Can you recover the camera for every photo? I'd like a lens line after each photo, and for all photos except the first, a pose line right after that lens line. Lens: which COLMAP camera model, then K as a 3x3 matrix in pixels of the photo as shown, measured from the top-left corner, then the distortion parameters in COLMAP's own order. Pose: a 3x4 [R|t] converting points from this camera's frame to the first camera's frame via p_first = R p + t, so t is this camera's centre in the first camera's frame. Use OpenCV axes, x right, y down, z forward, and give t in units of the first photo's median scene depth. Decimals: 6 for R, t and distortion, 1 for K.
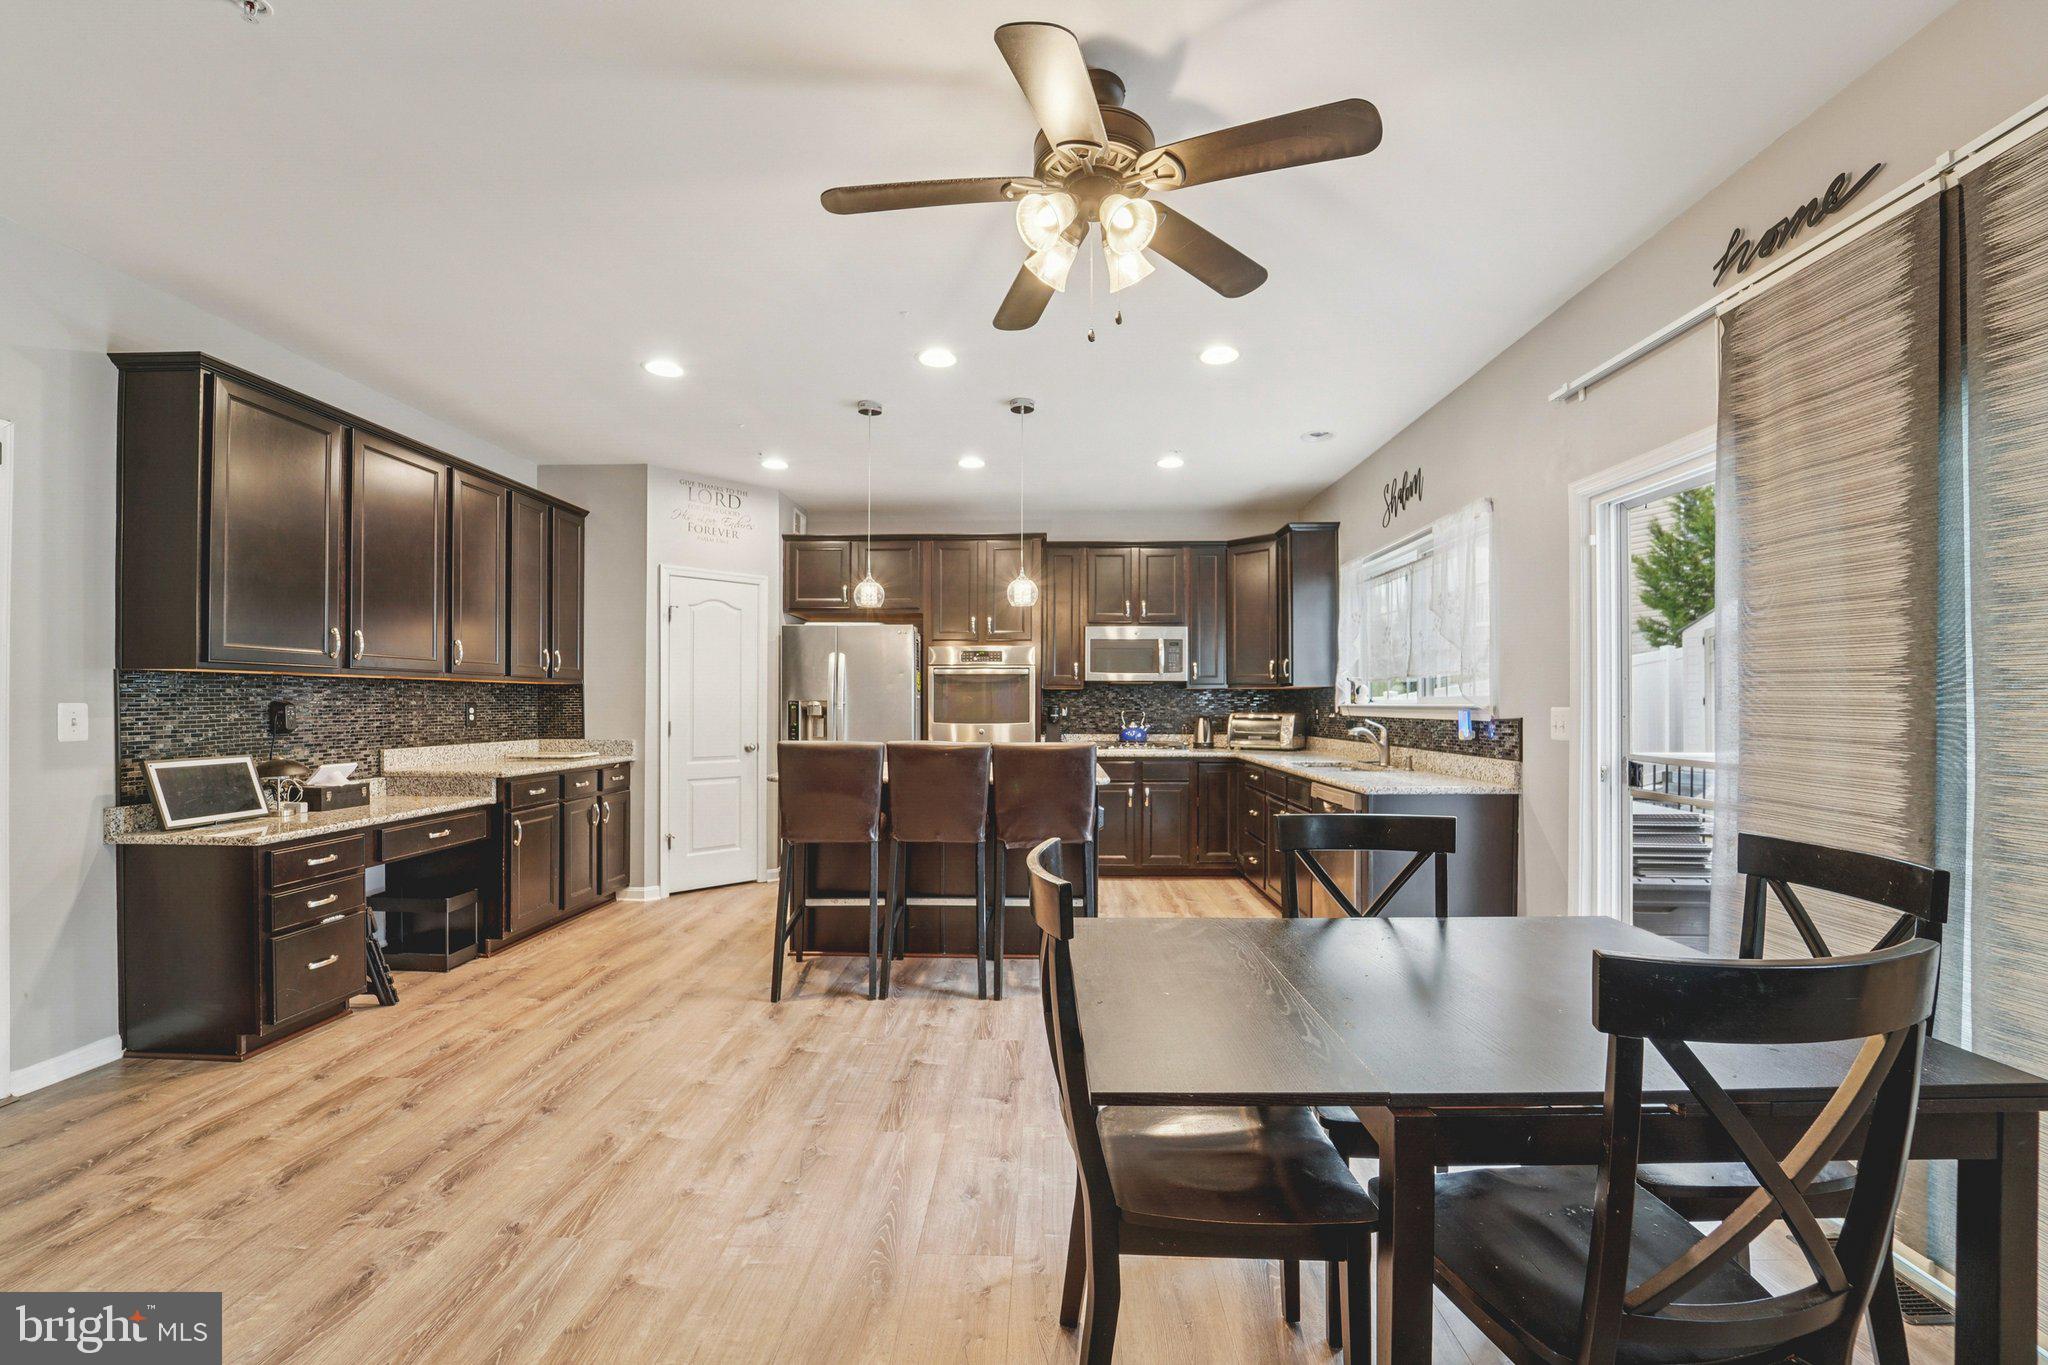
lens RADIAL K [[840.1, 0, 1027.8], [0, 840.1, 698.4], [0, 0, 1]] dist [-0.019399, 0.000175]
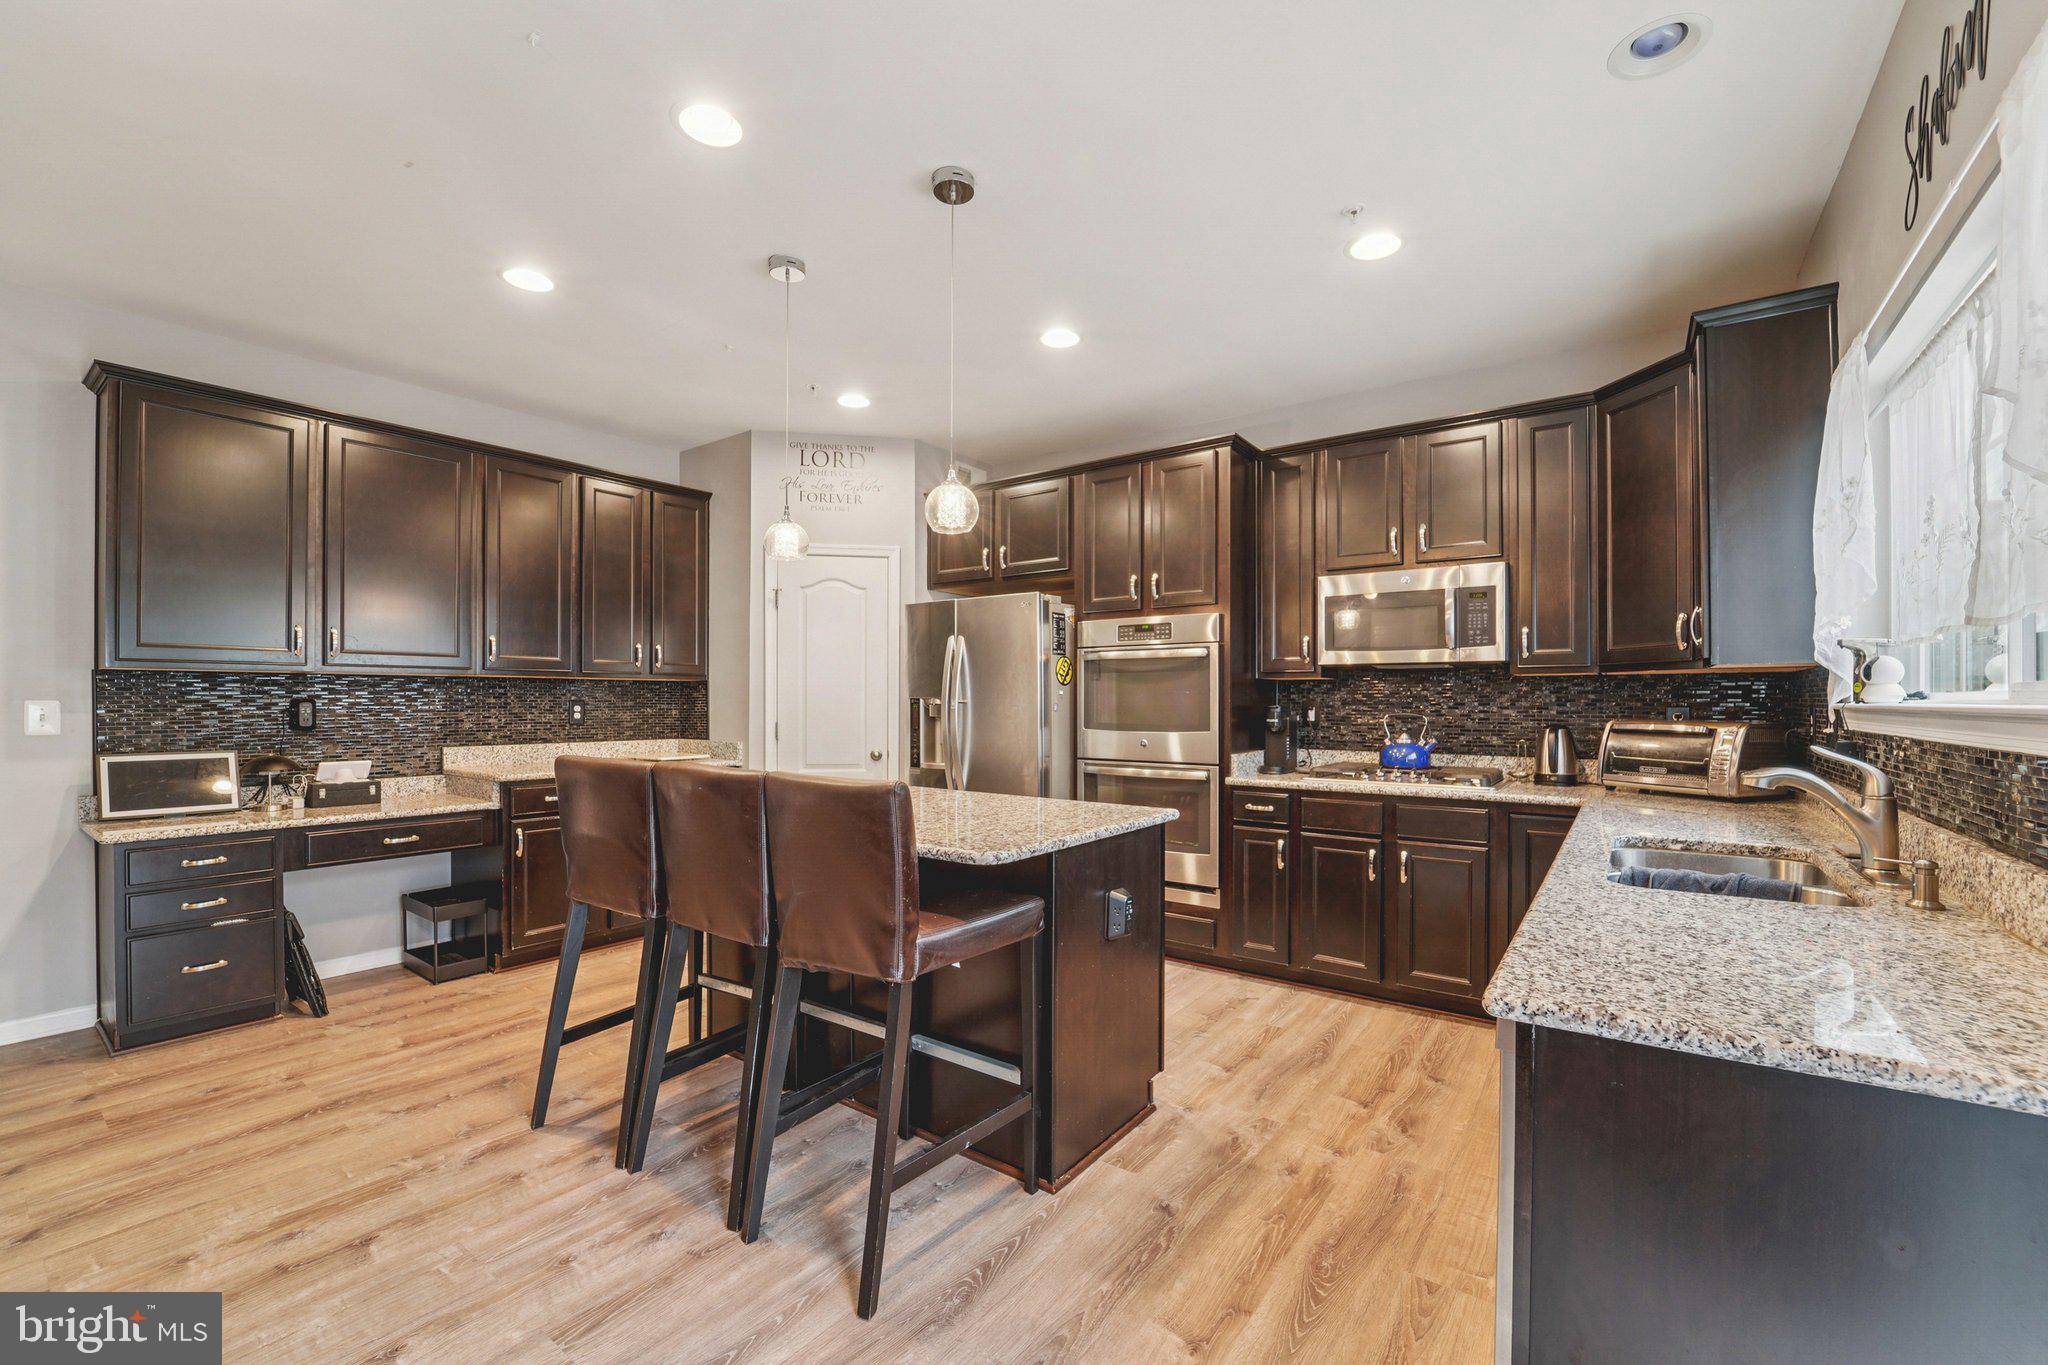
lens RADIAL K [[840.1, 0, 1028.9], [0, 840.1, 691.9], [0, 0, 1]] dist [-0.019399, 0.000175]
pose [[0.819803, -0.006851, -0.572605, 0.329671], [0.003013, 0.999966, -0.007650, 0.003877], [0.572638, 0.004546, 0.819796, 0.503466]]
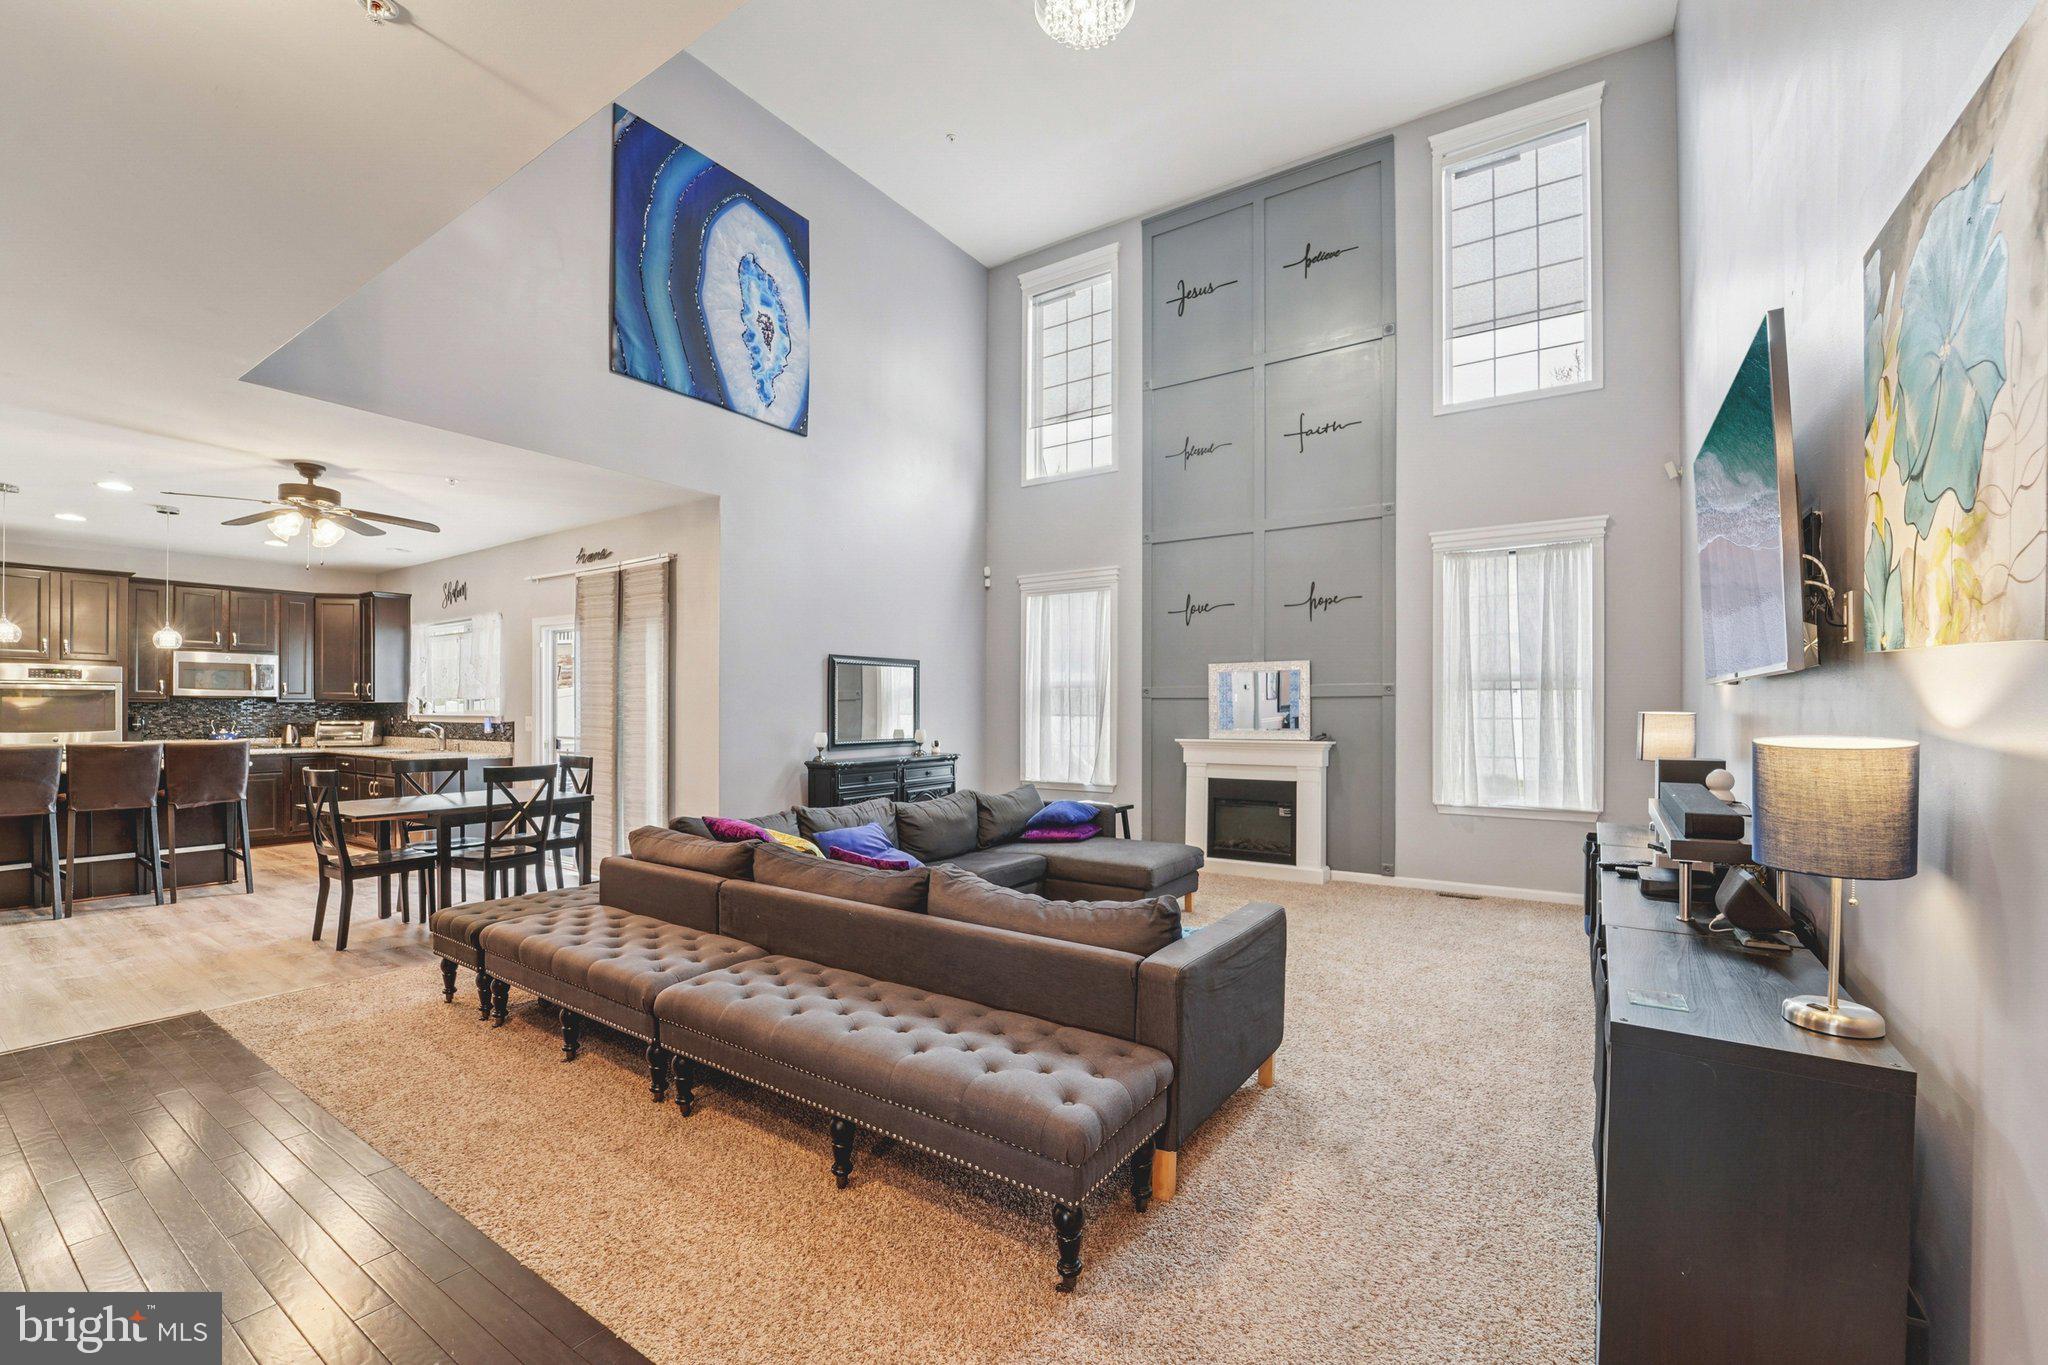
lens RADIAL K [[840.1, 0, 1025.0], [0, 840.1, 709.4], [0, 0, 1]] dist [-0.019399, 0.000175]
pose [[0.532708, -0.001689, 0.846297, -0.376919], [-0.005777, 0.999967, 0.005631, -0.019715], [-0.846279, -0.007889, 0.532681, -0.907706]]
